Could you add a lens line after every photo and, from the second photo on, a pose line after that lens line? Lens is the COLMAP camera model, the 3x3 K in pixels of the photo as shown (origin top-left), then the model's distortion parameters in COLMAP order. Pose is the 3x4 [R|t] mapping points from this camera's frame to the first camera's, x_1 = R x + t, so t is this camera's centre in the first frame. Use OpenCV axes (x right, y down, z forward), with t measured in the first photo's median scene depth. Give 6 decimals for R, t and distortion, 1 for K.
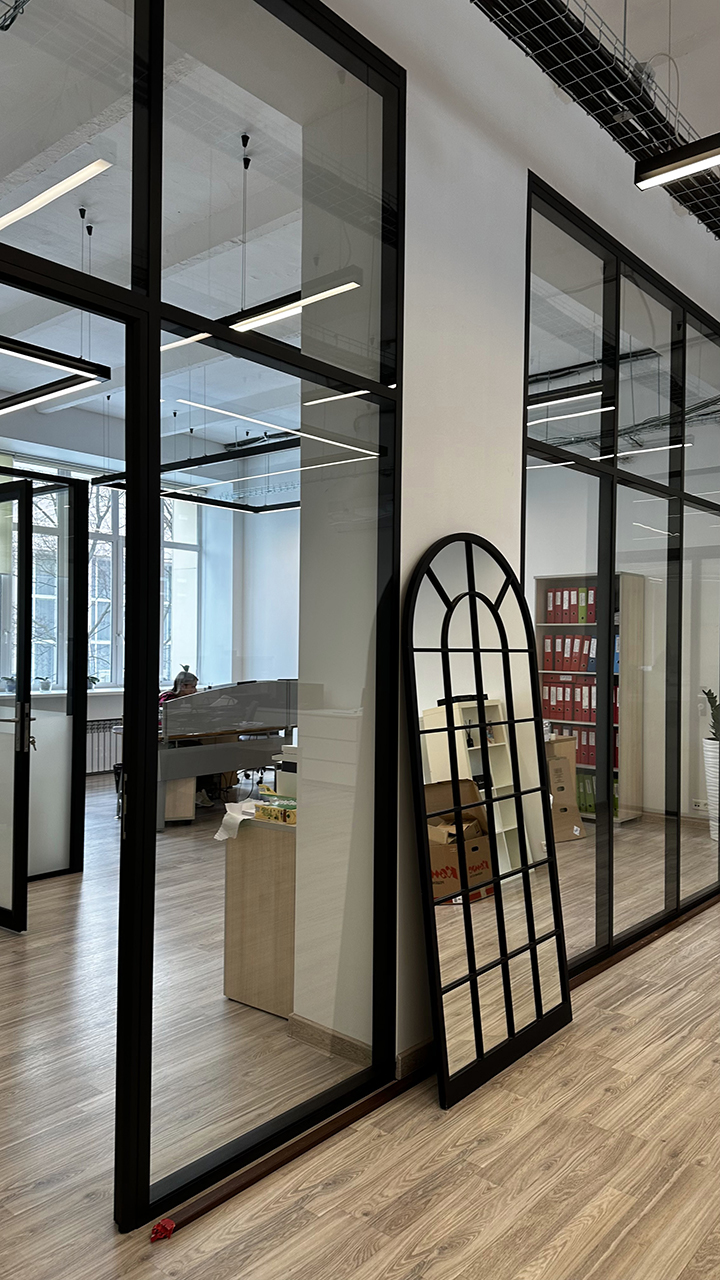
lens RADIAL K [[901.6, 0, 362.6], [0, 901.6, 637.8], [0, 0, 1]] dist [-0.021784, -0.006711]
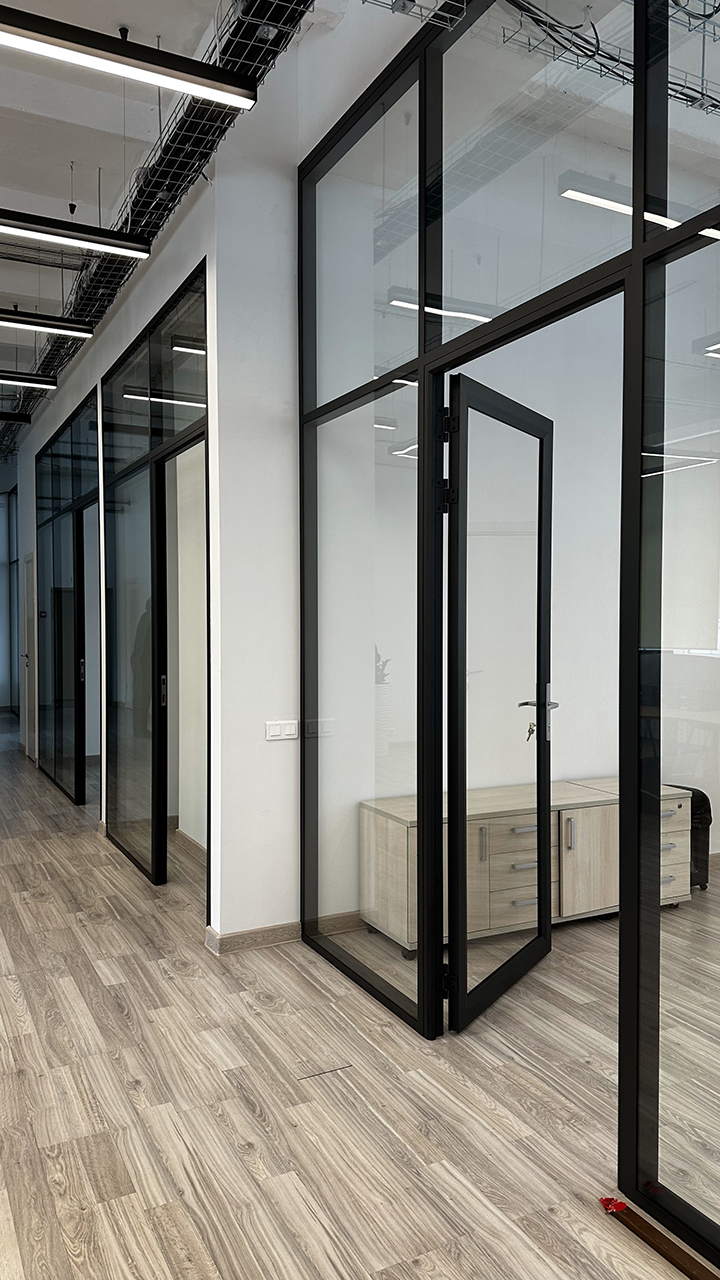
lens RADIAL K [[901.6, 0, 363.6], [0, 901.6, 637.6], [0, 0, 1]] dist [-0.021784, -0.006711]
pose [[-0.378603, -0.001503, -0.925558, 1.562426], [0.001897, 0.999995, -0.002400, 0.060628], [0.925557, -0.002665, -0.378598, 2.335313]]
